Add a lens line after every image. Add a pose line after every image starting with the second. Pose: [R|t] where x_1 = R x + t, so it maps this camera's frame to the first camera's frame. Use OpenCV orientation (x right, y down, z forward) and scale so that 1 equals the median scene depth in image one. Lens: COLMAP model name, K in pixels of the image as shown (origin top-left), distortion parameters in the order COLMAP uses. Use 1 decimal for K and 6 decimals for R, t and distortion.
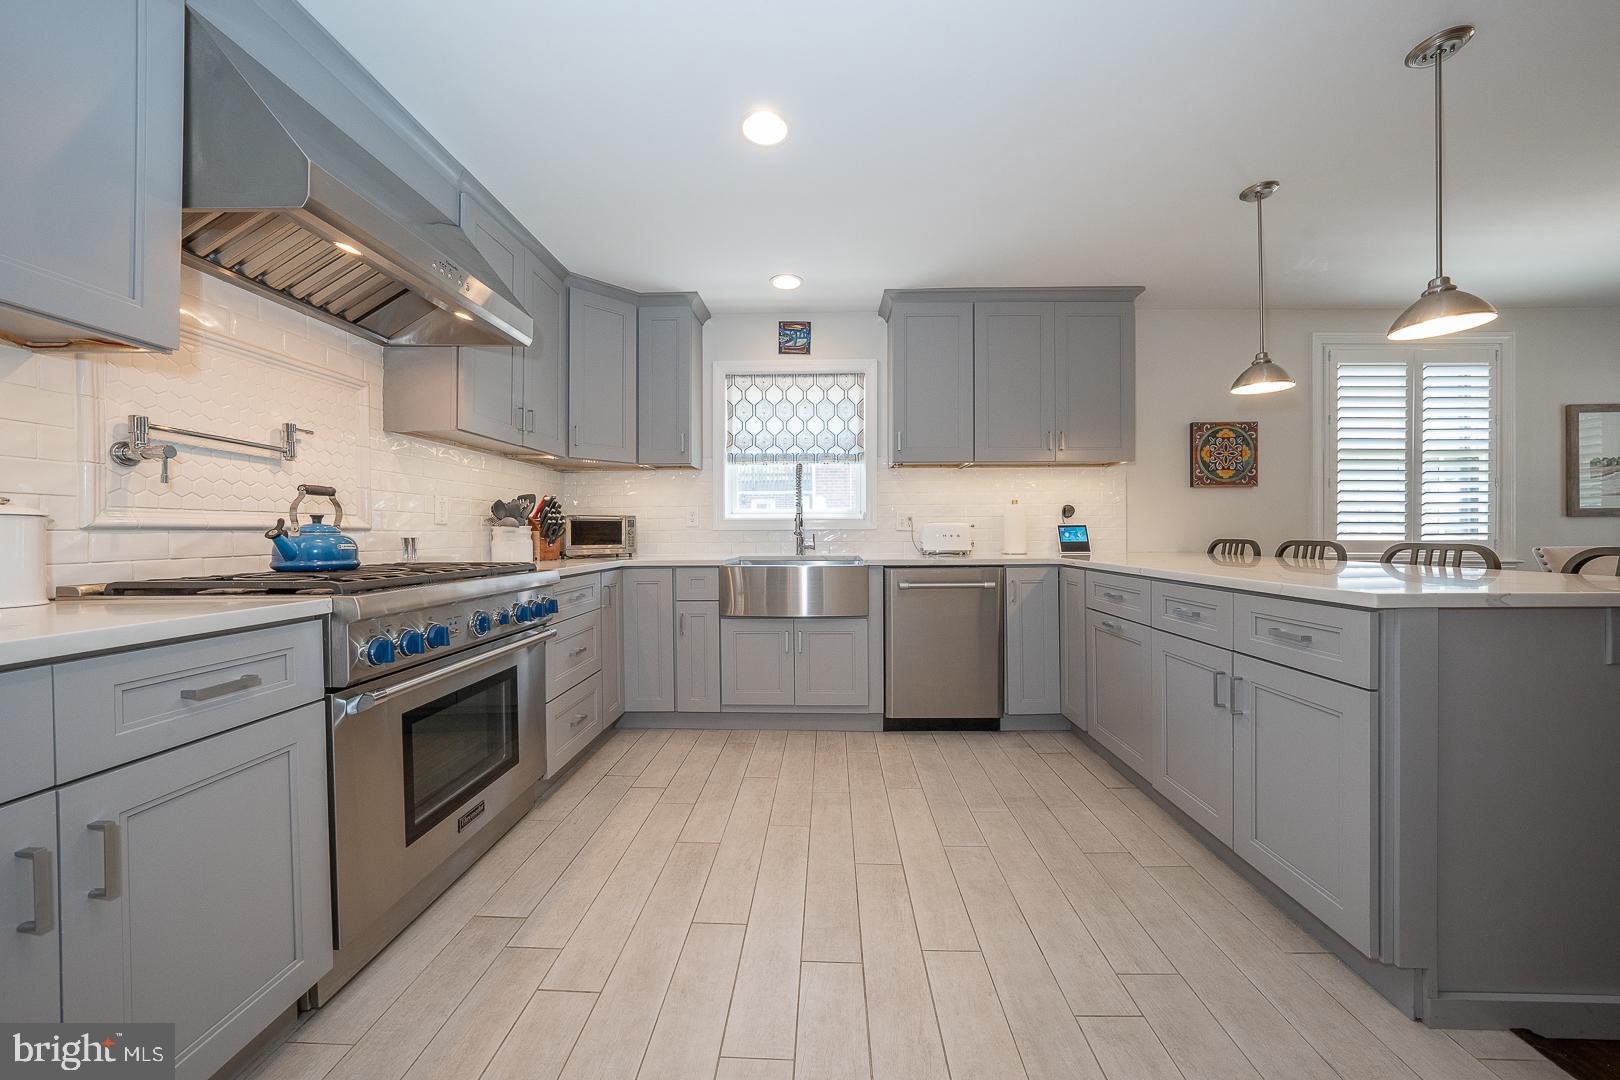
lens RADIAL K [[558.9, 0, 815.1], [0, 558.9, 534.9], [0, 0, 1]] dist [-0.028419, 0.006771]
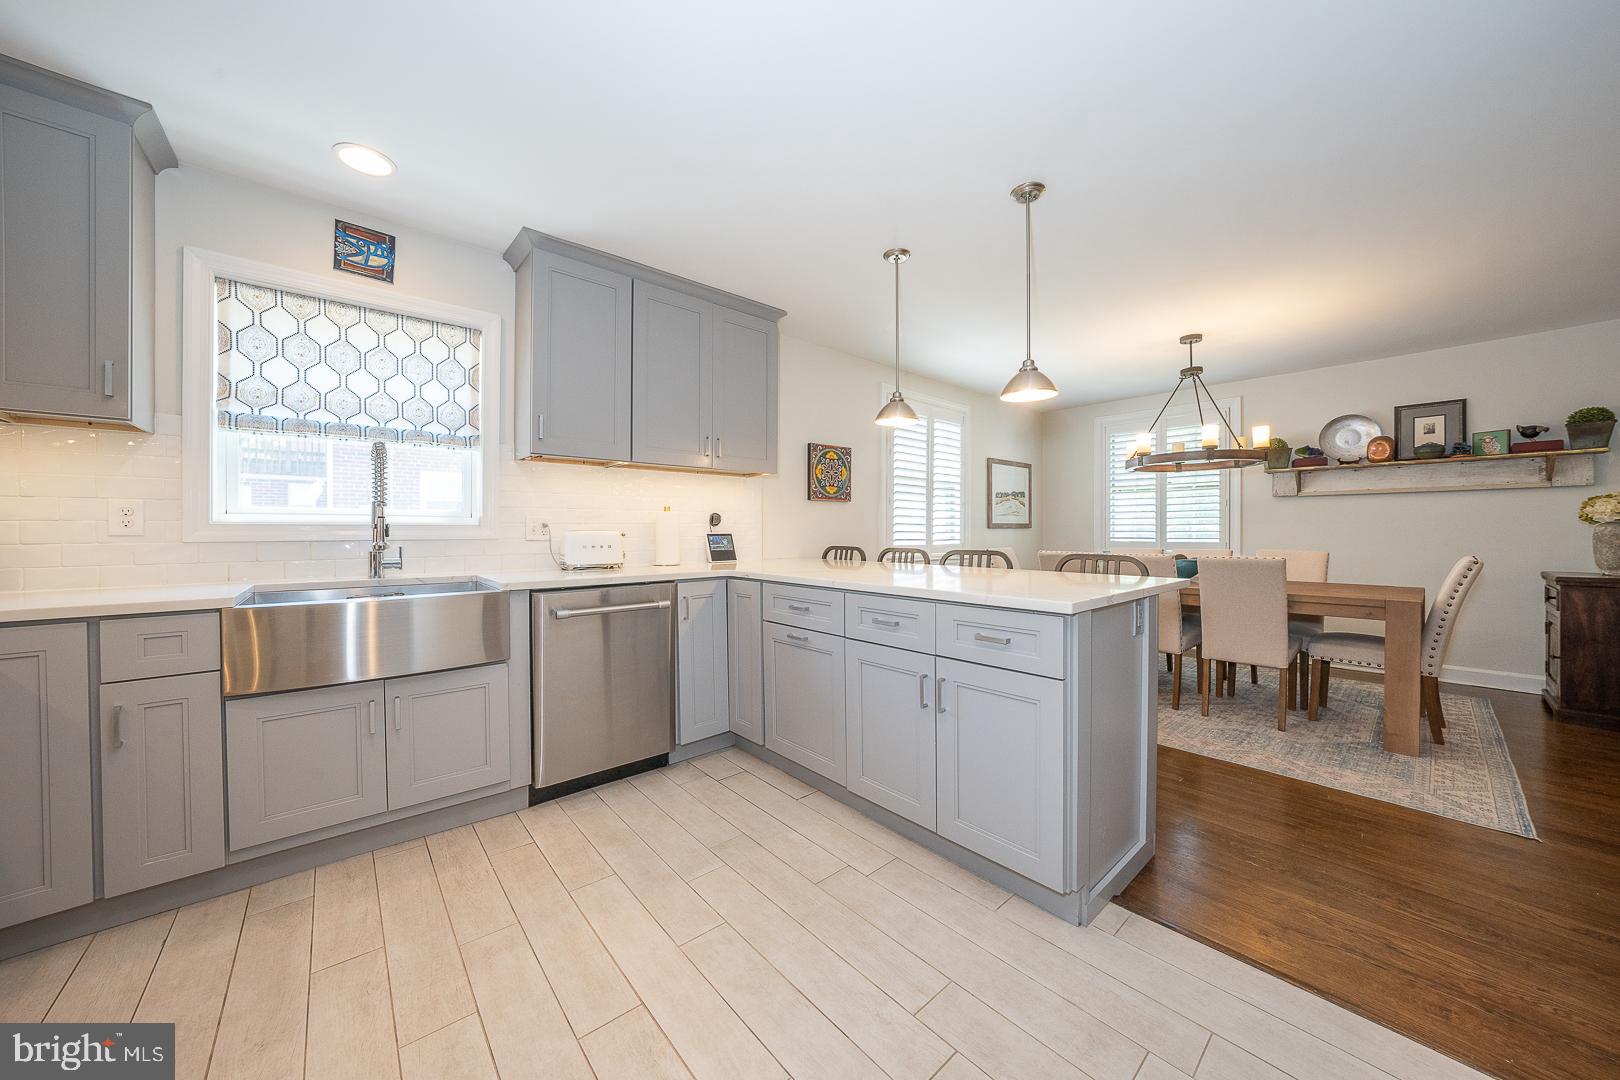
lens RADIAL K [[558.9, 0, 815.1], [0, 558.9, 534.9], [0, 0, 1]] dist [-0.028419, 0.006771]
pose [[0.734597, -0.000355, 0.678504, -0.086223], [0.000185, 1.000000, 0.000323, -0.015620], [-0.678504, -0.000111, 0.734597, 0.154370]]
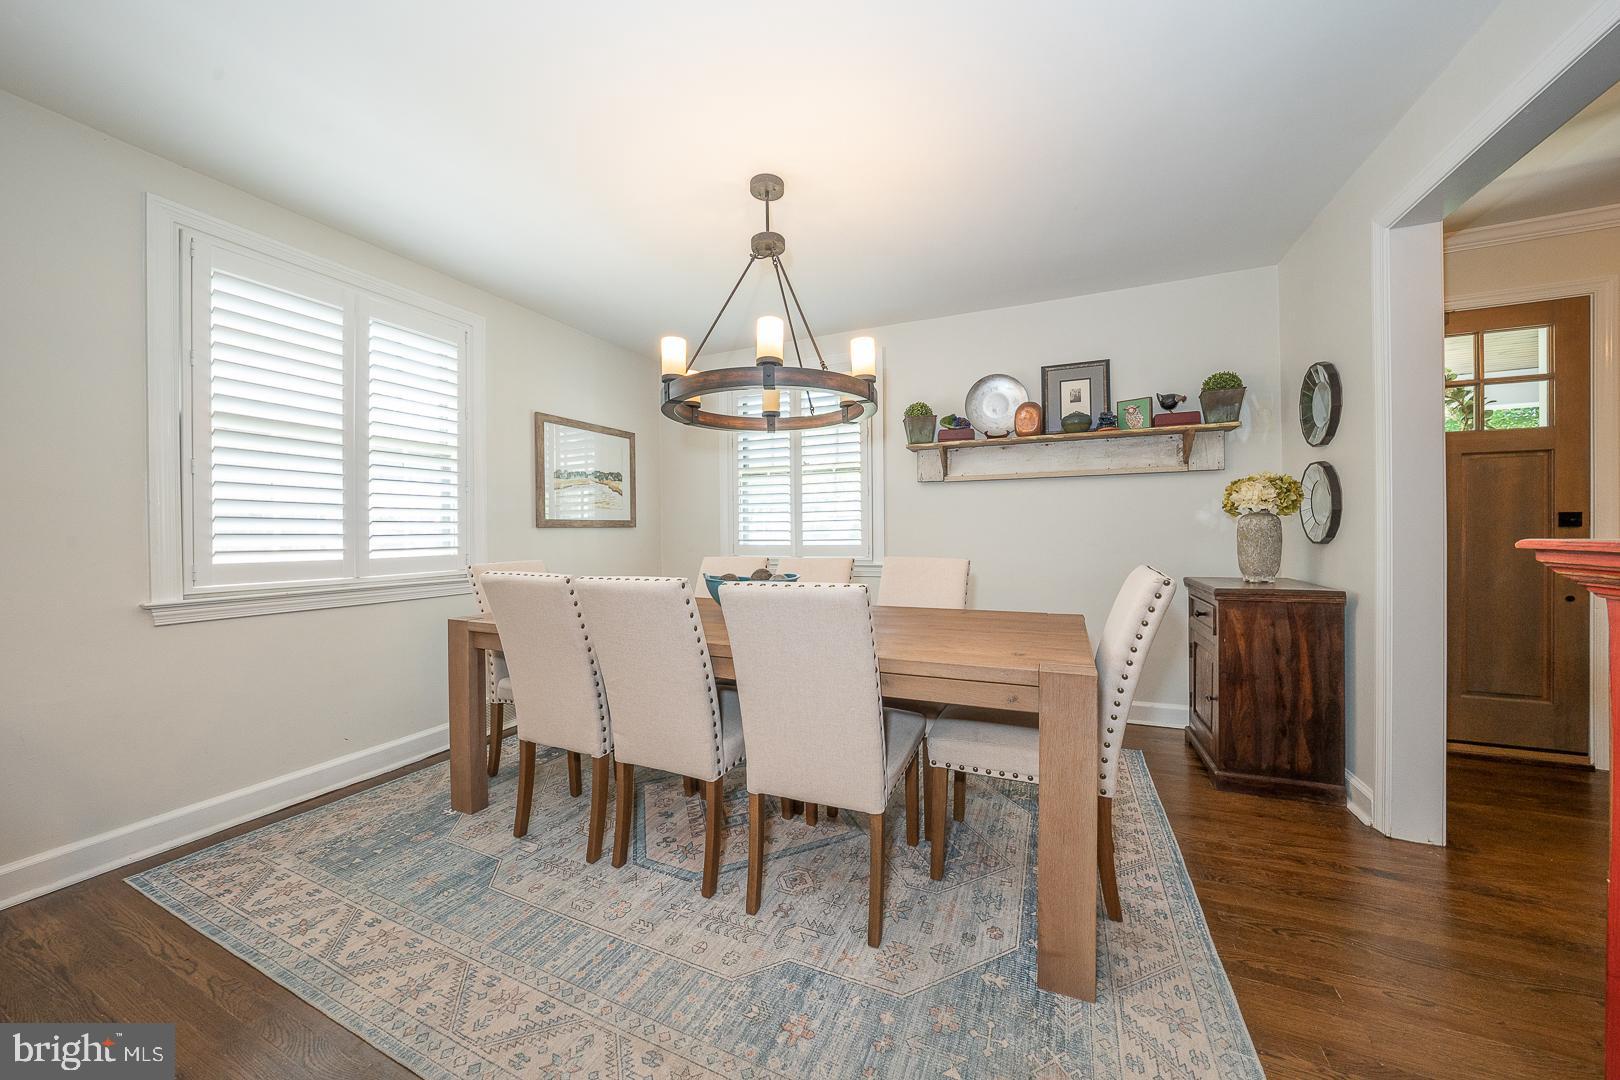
lens RADIAL K [[558.9, 0, 815.1], [0, 558.9, 534.9], [0, 0, 1]] dist [-0.028419, 0.006771]
pose [[0.380296, -0.004243, 0.924855, 0.679546], [0.011692, 0.999932, -0.000220, -0.014674], [-0.924791, 0.010897, 0.380320, 0.171292]]
